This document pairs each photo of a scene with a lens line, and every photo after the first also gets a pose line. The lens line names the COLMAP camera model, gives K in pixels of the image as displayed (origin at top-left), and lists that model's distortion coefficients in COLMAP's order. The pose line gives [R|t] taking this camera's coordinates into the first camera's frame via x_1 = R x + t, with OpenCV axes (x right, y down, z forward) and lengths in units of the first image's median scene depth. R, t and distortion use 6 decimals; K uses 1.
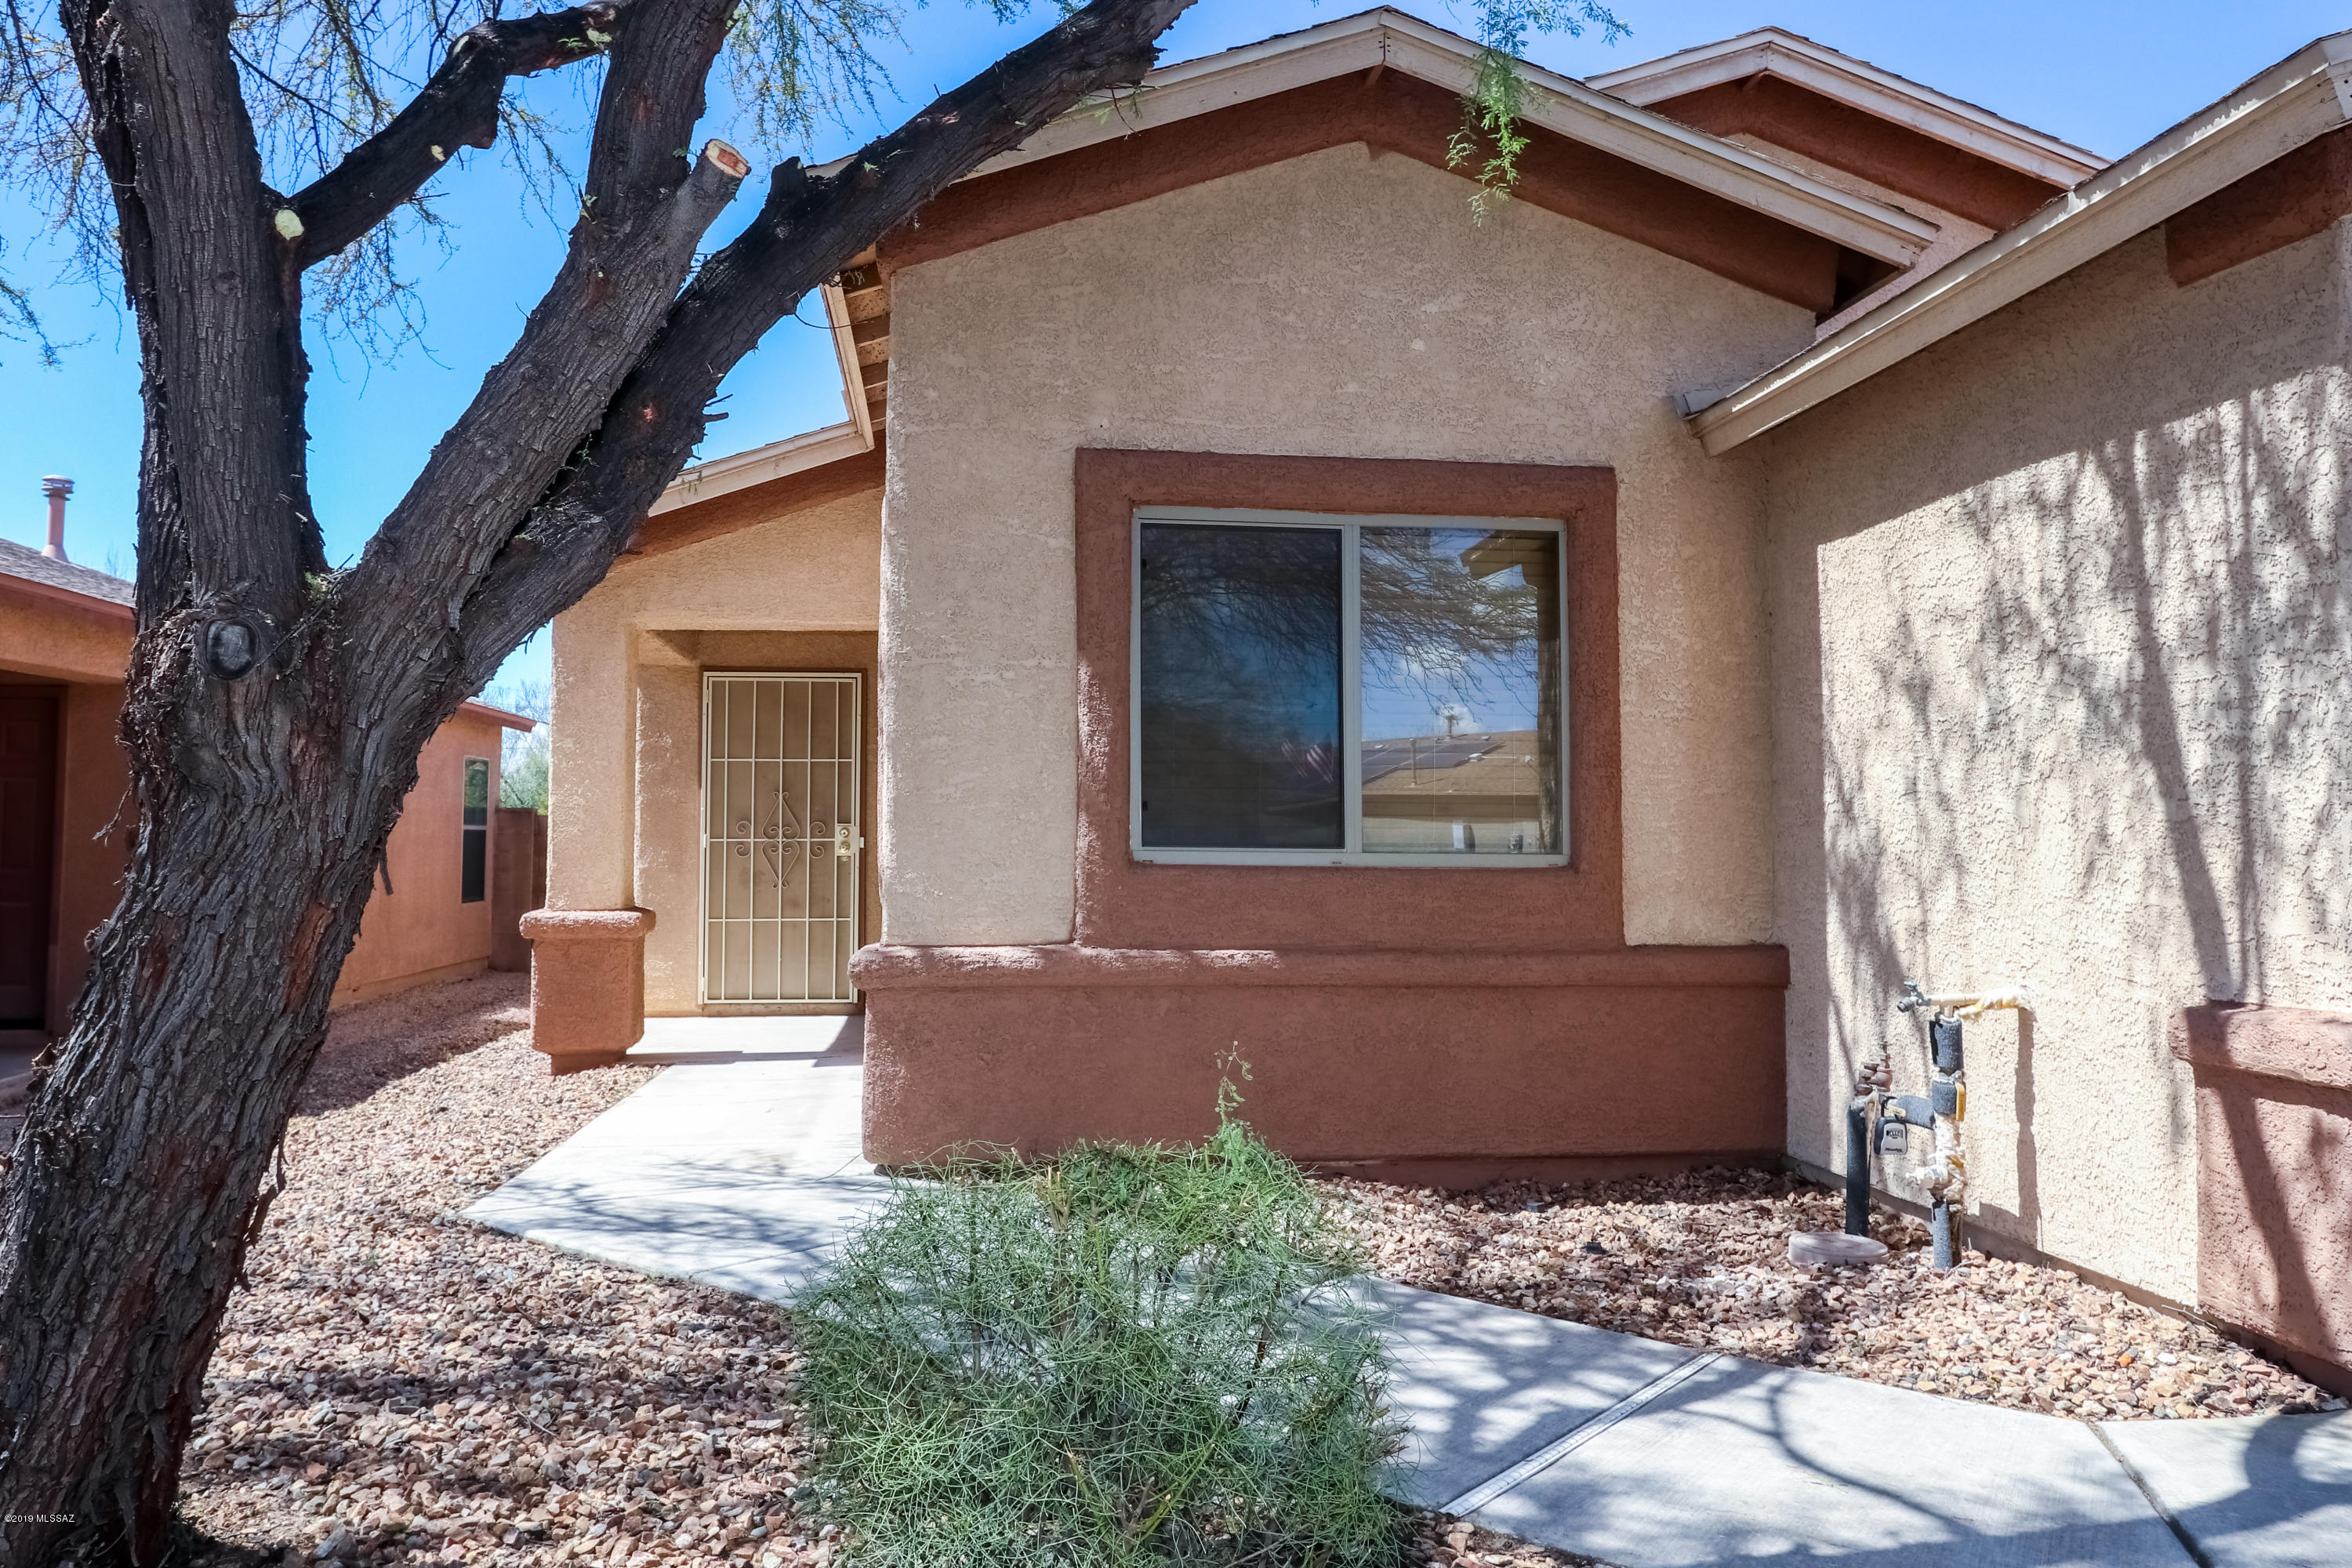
lens RADIAL K [[1735.3, 0, 1176.0], [0, 1735.3, 784.0], [0, 0, 1]] dist [-0.003567, -0.000207]
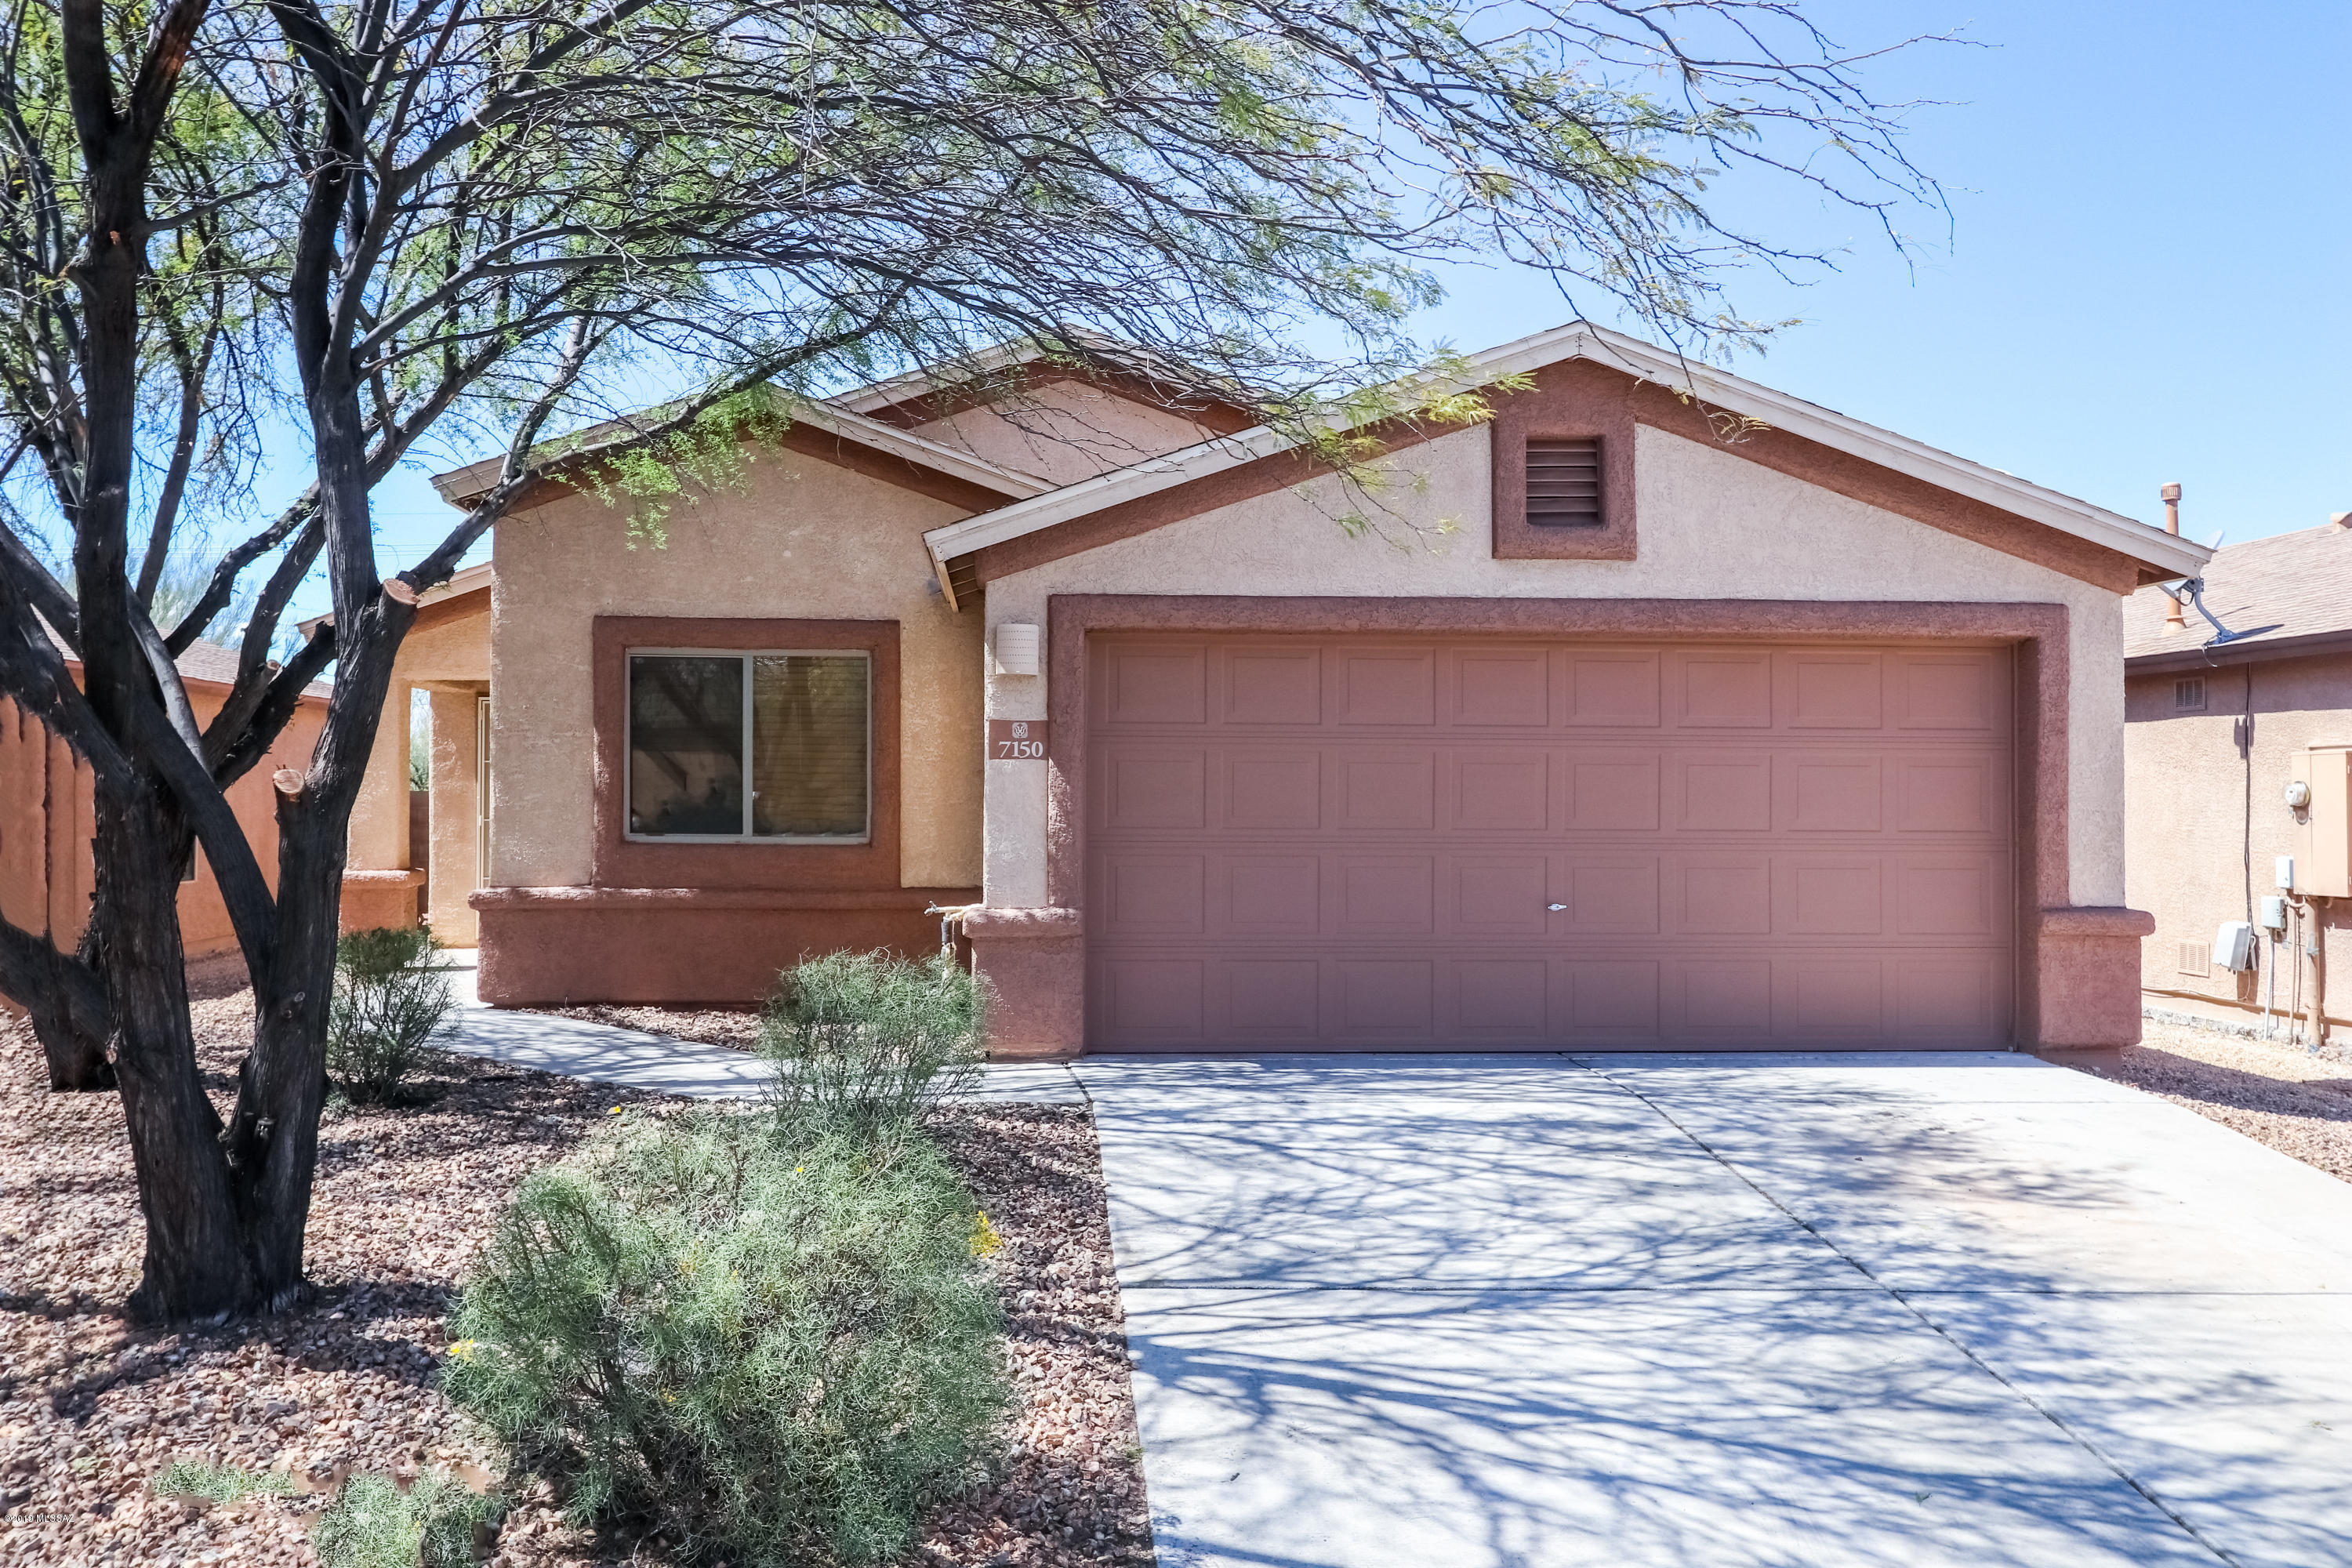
lens RADIAL K [[2098.6, 0, 1176.0], [0, 2098.6, 784.0], [0, 0, 1]] dist [0.002988, 0.000340]
pose [[0.999319, -0.001276, -0.036889, 0.635658], [0.002243, 0.999655, 0.026182, -0.072007], [0.036843, -0.026247, 0.998976, -1.191635]]
